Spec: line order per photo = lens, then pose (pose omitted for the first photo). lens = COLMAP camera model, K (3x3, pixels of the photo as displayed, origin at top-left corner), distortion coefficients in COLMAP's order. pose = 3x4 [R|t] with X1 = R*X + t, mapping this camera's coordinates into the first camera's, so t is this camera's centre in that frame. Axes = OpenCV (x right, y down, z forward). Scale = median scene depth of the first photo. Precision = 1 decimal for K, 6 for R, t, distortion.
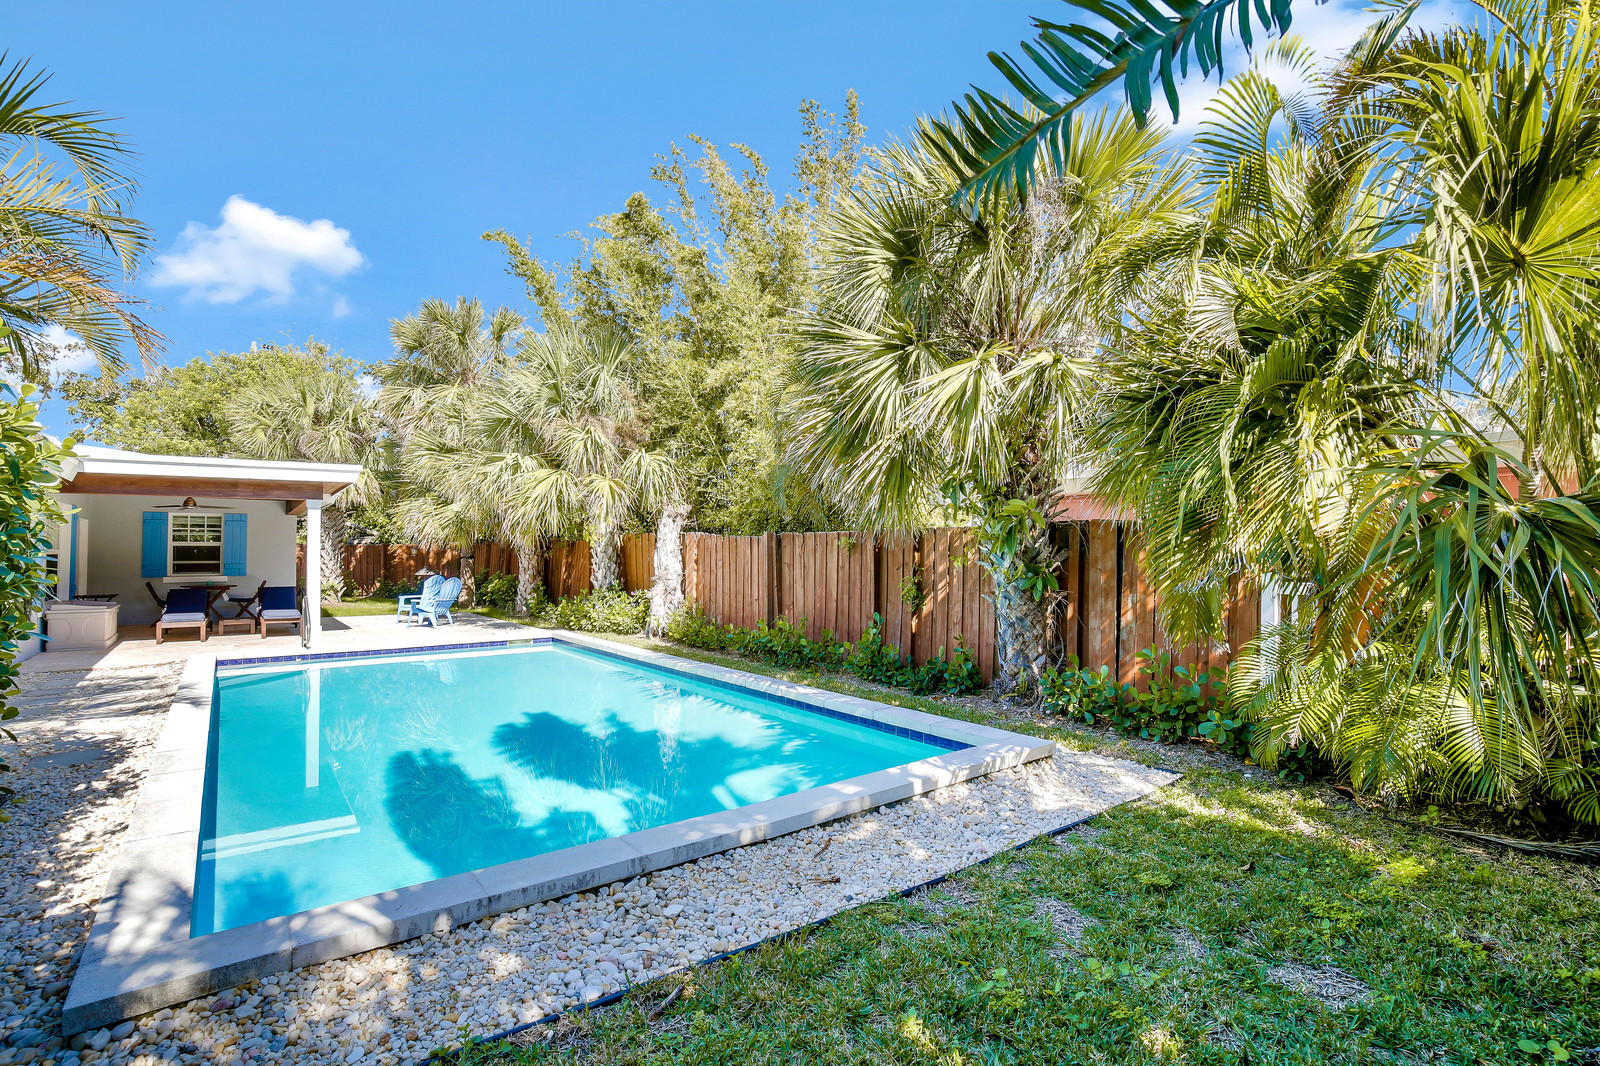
lens RADIAL K [[734.5, 0, 804.8], [0, 734.5, 538.5], [0, 0, 1]] dist [-0.004757, -0.000258]
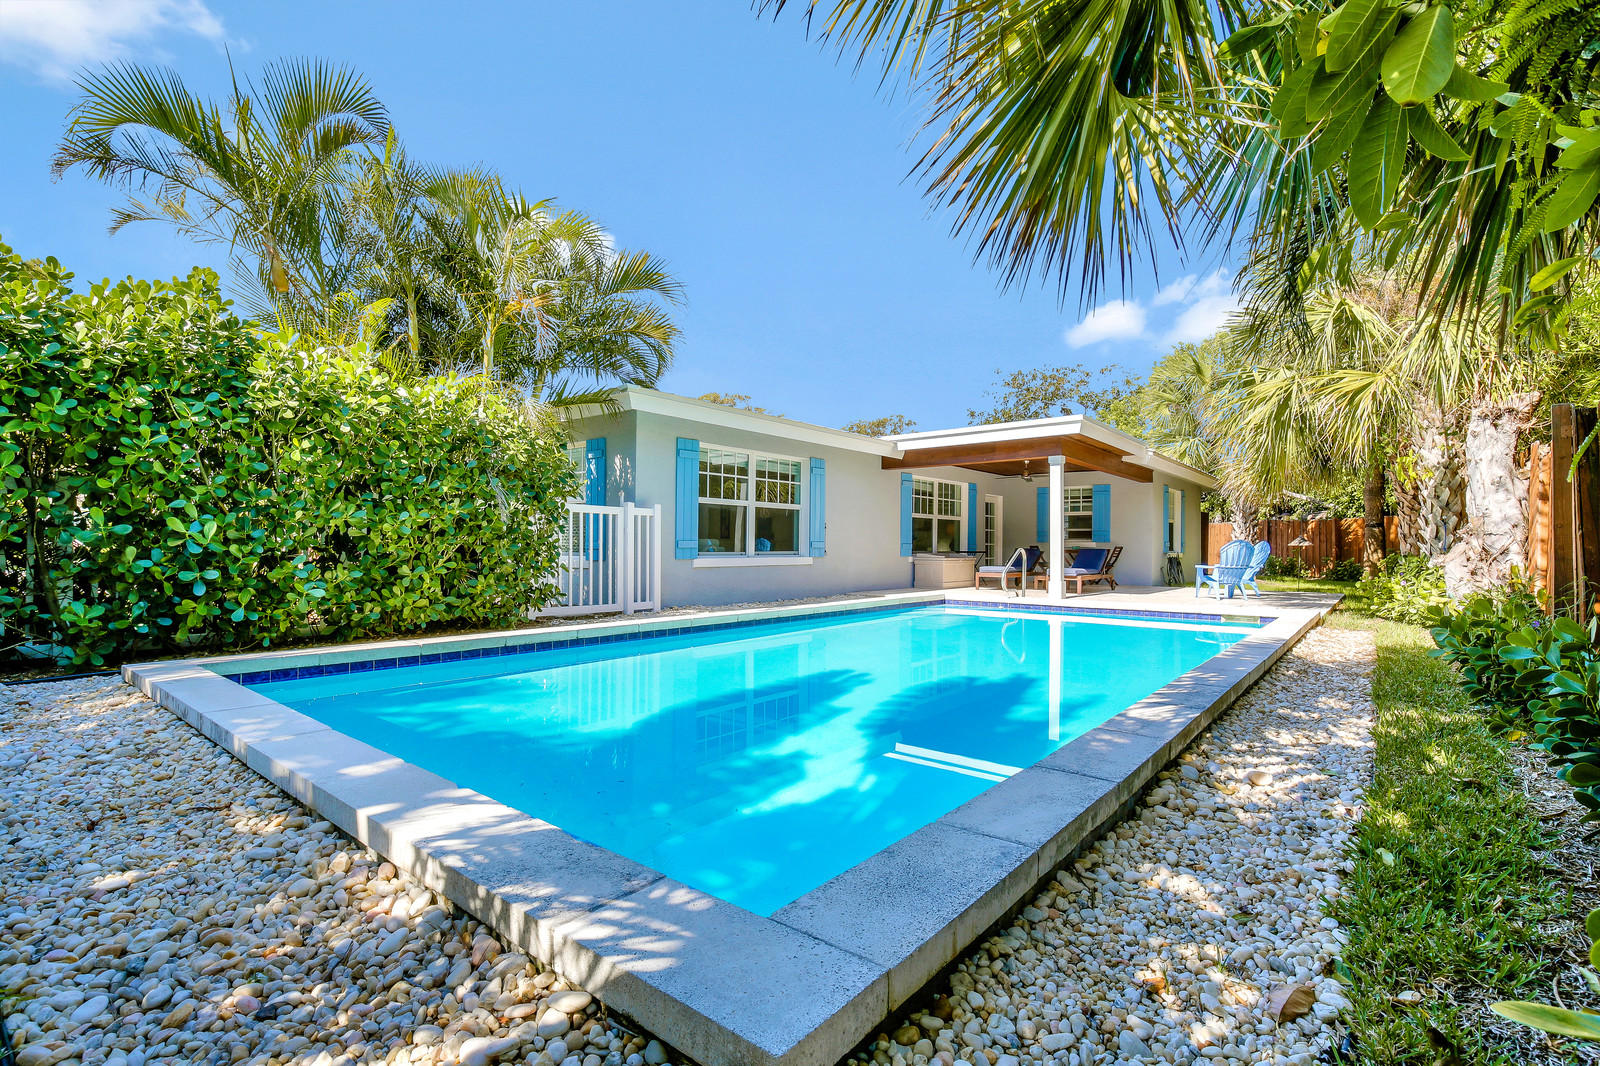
lens RADIAL K [[734.5, 0, 804.2], [0, 734.5, 534.5], [0, 0, 1]] dist [-0.004757, -0.000258]
pose [[0.221285, -0.008482, -0.975172, 0.298123], [0.005201, 0.999958, -0.007517, 0.074645], [0.975195, -0.003408, 0.221320, 0.529786]]
